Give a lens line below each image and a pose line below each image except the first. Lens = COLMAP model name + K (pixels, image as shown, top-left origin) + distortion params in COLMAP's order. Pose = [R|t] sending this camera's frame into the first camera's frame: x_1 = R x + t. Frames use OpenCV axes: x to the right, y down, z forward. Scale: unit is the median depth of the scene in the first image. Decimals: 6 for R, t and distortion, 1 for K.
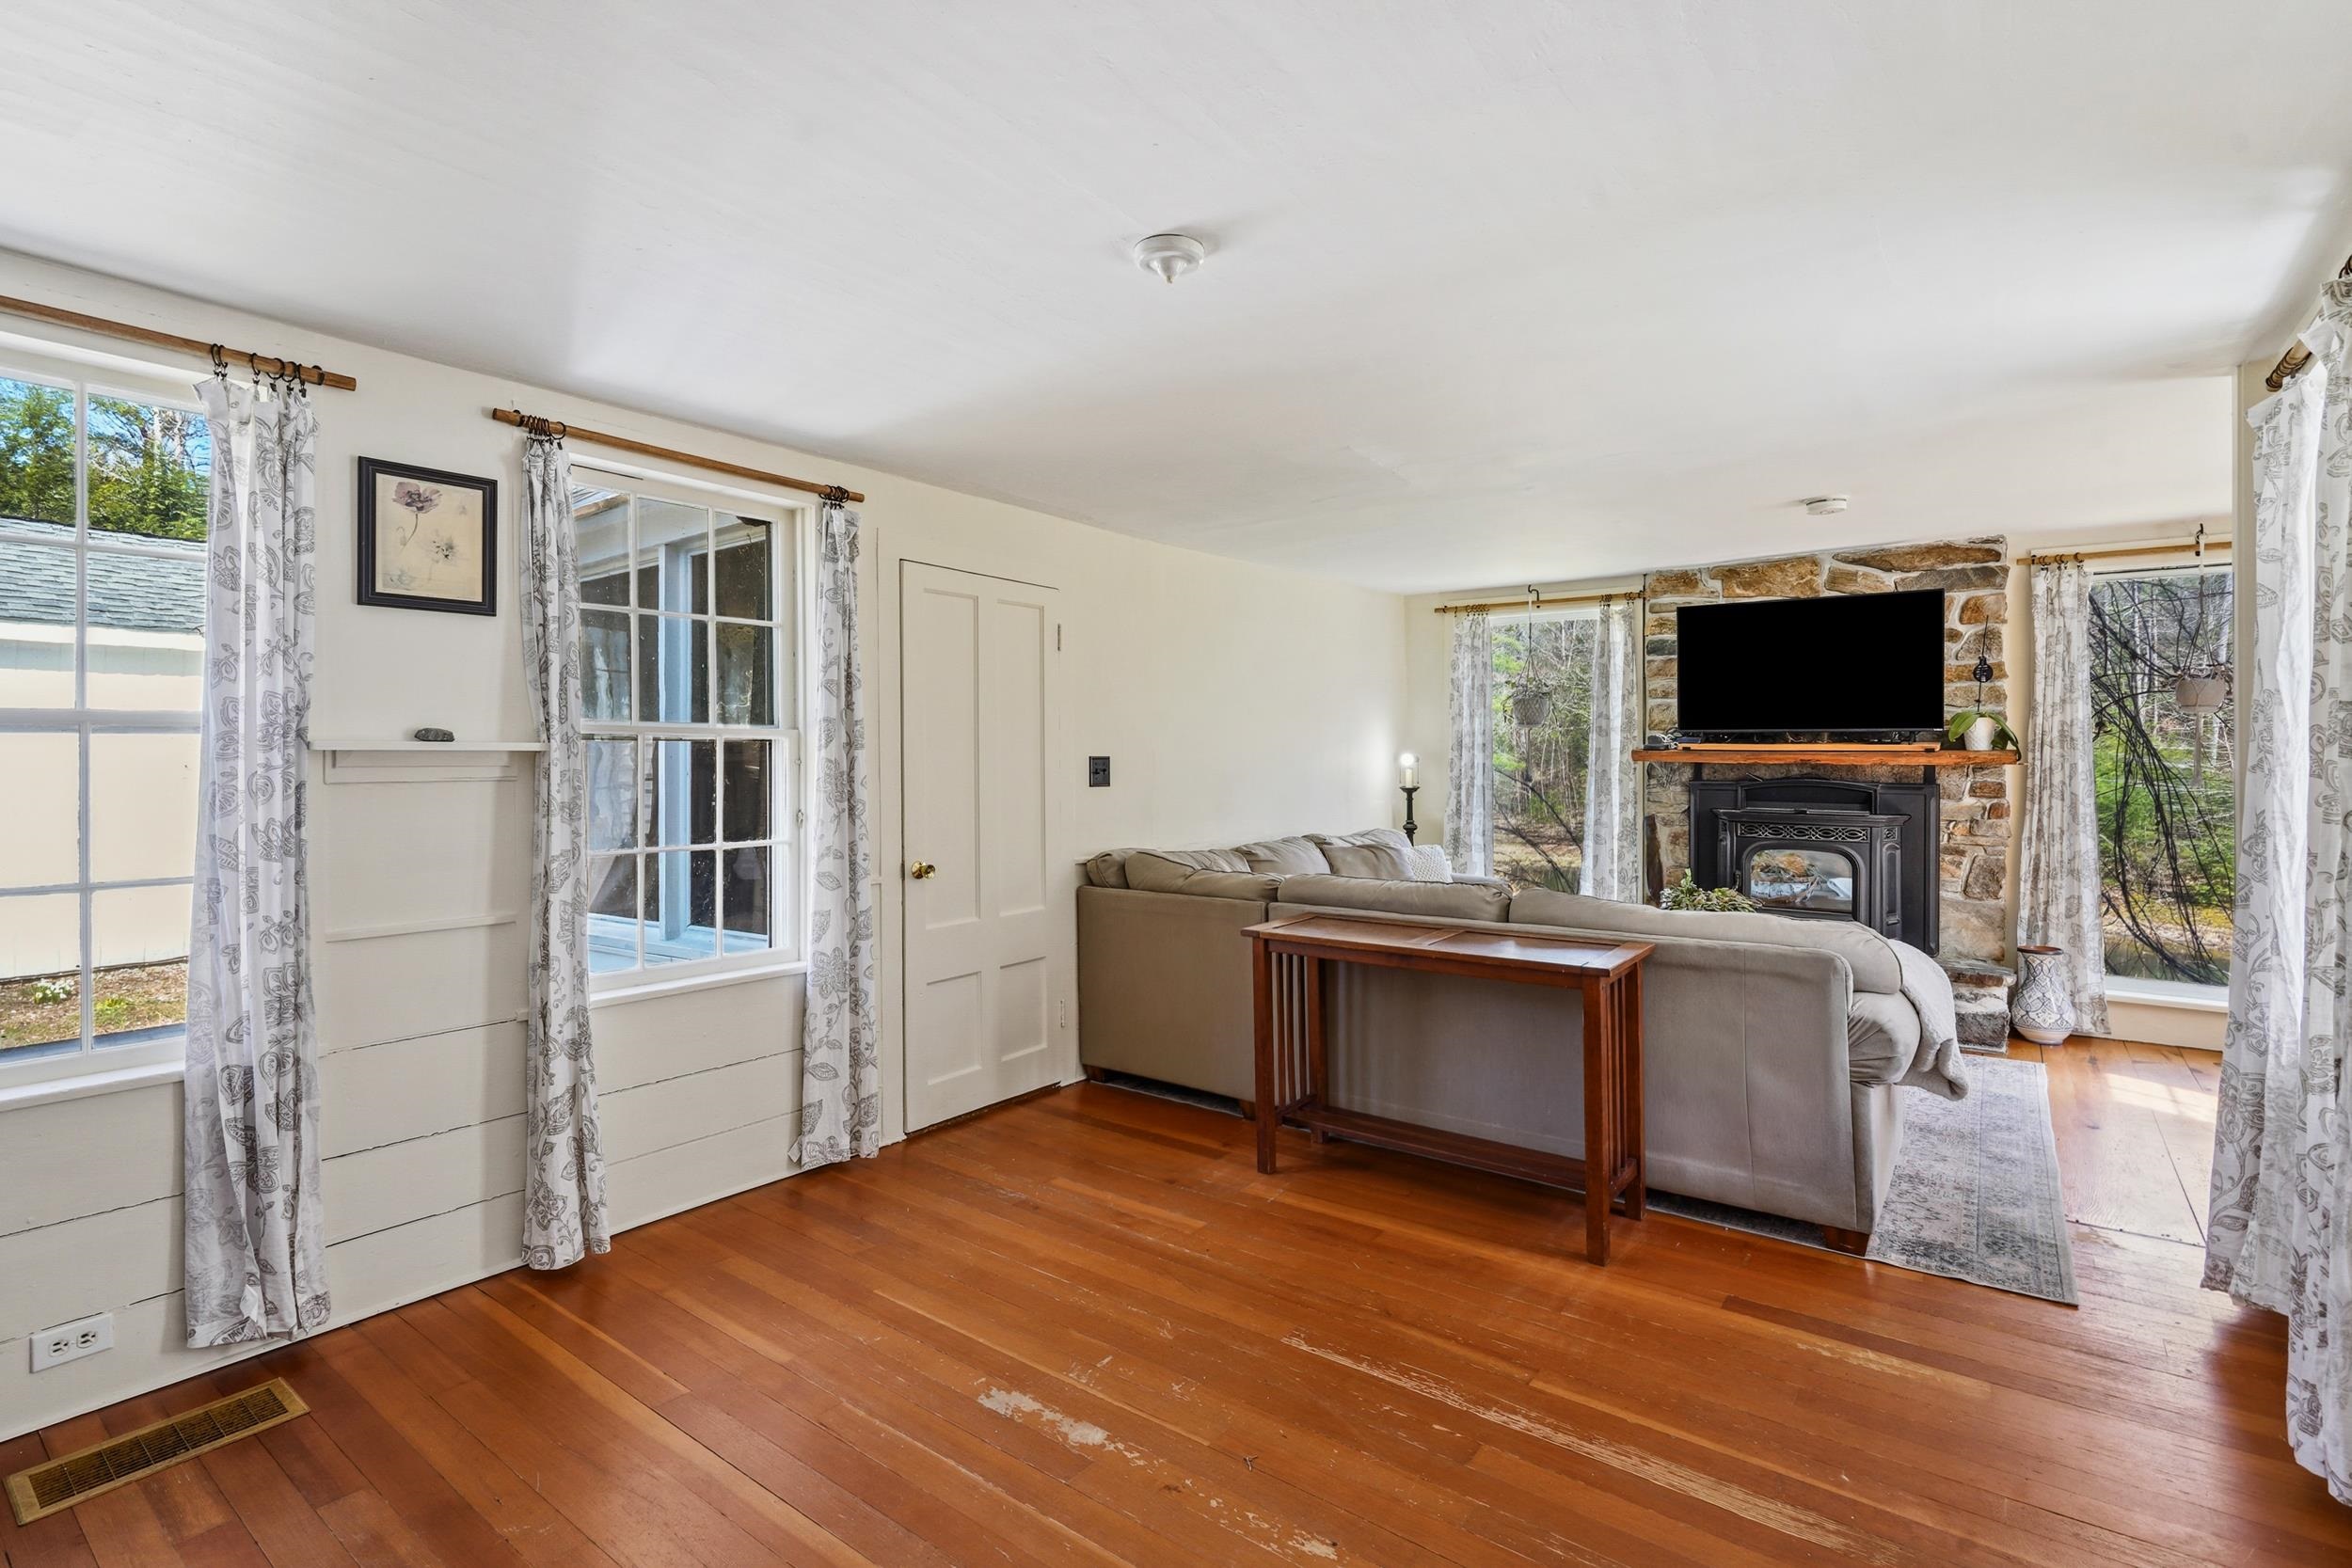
lens RADIAL K [[1102.6, 0, 1168.3], [0, 1102.6, 760.8], [0, 0, 1]] dist [-0.006677, 0.002716]
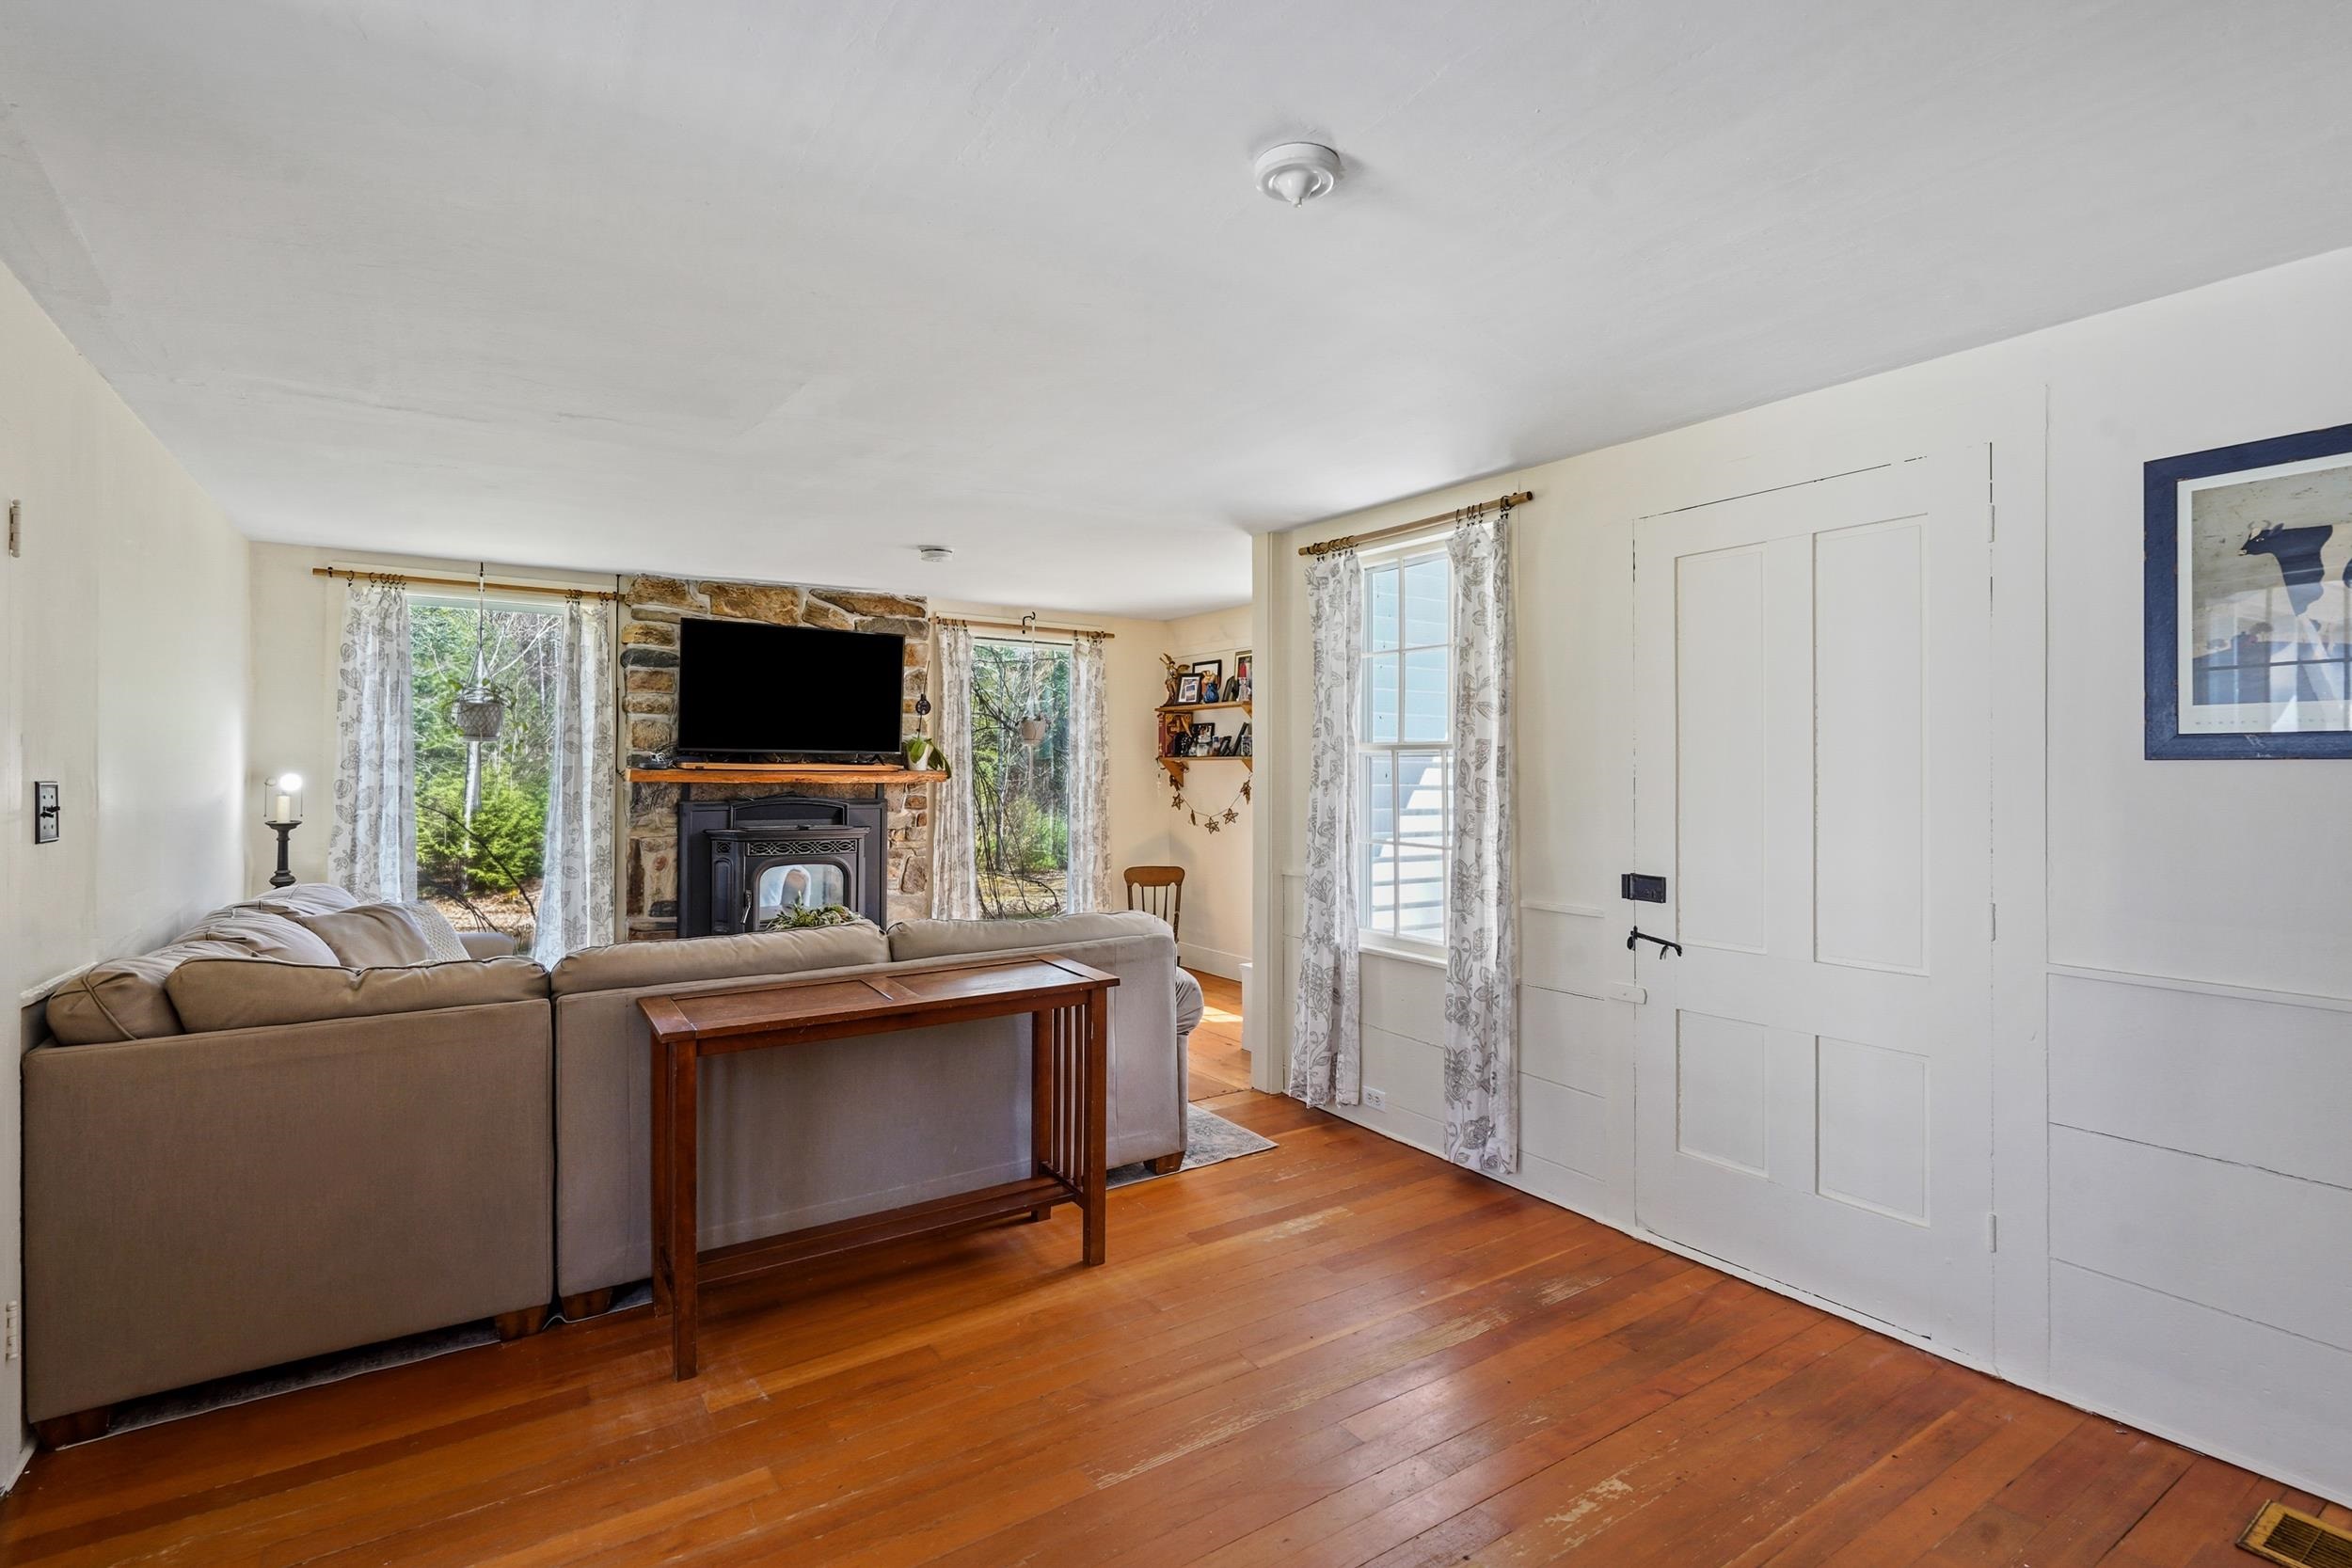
lens RADIAL K [[1102.6, 0, 1171.4], [0, 1102.6, 766.7], [0, 0, 1]] dist [-0.006677, 0.002716]
pose [[0.327559, 0.004345, 0.944821, -0.312311], [0.005634, 0.999963, -0.006552, -0.003843], [-0.944814, 0.007470, 0.327523, 0.319367]]
